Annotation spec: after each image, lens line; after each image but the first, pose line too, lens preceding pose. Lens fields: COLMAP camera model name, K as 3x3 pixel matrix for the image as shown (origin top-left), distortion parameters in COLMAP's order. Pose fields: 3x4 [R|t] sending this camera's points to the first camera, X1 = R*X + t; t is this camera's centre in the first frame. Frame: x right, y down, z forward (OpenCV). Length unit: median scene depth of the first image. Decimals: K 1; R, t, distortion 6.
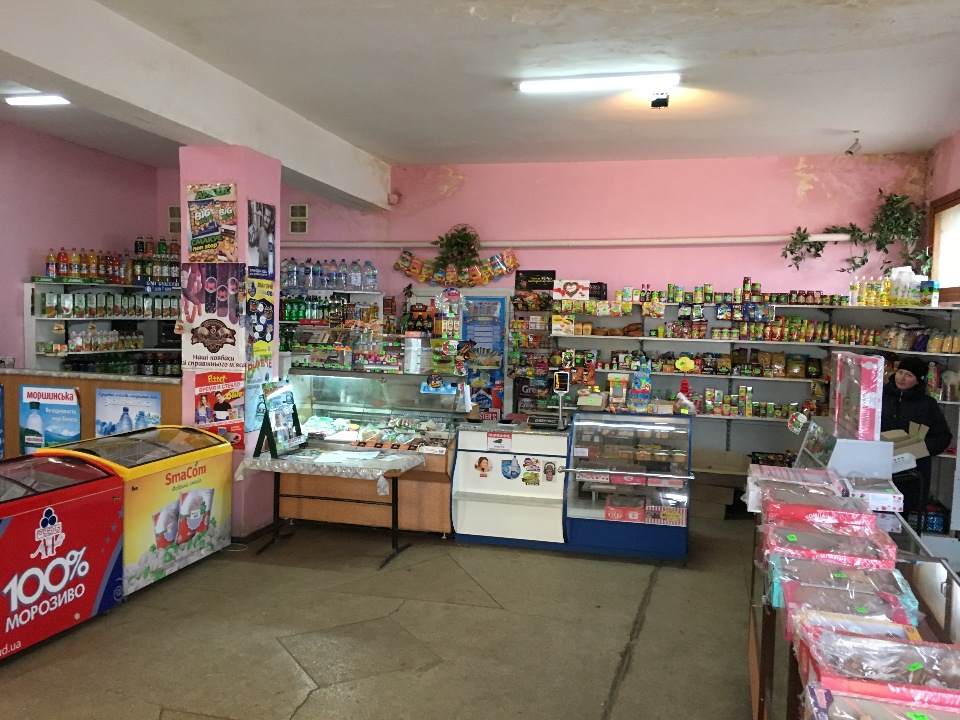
lens RADIAL K [[813.9, 0, 477.4], [0, 813.9, 360.3], [0, 0, 1]] dist [0.087972, -0.124338]
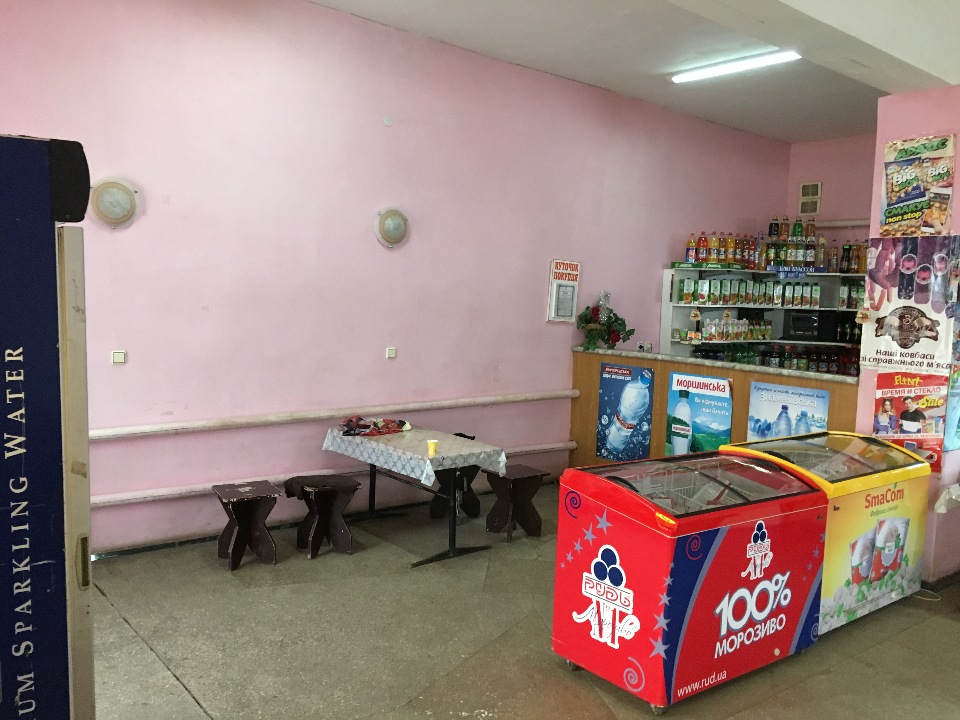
lens RADIAL K [[813.9, 0, 477.4], [0, 813.9, 360.3], [0, 0, 1]] dist [0.087972, -0.124338]
pose [[0.801646, 0.058089, -0.594970, -0.175560], [-0.054195, 0.998231, 0.024441, 0.005629], [0.595337, 0.012652, 0.803376, 0.097069]]
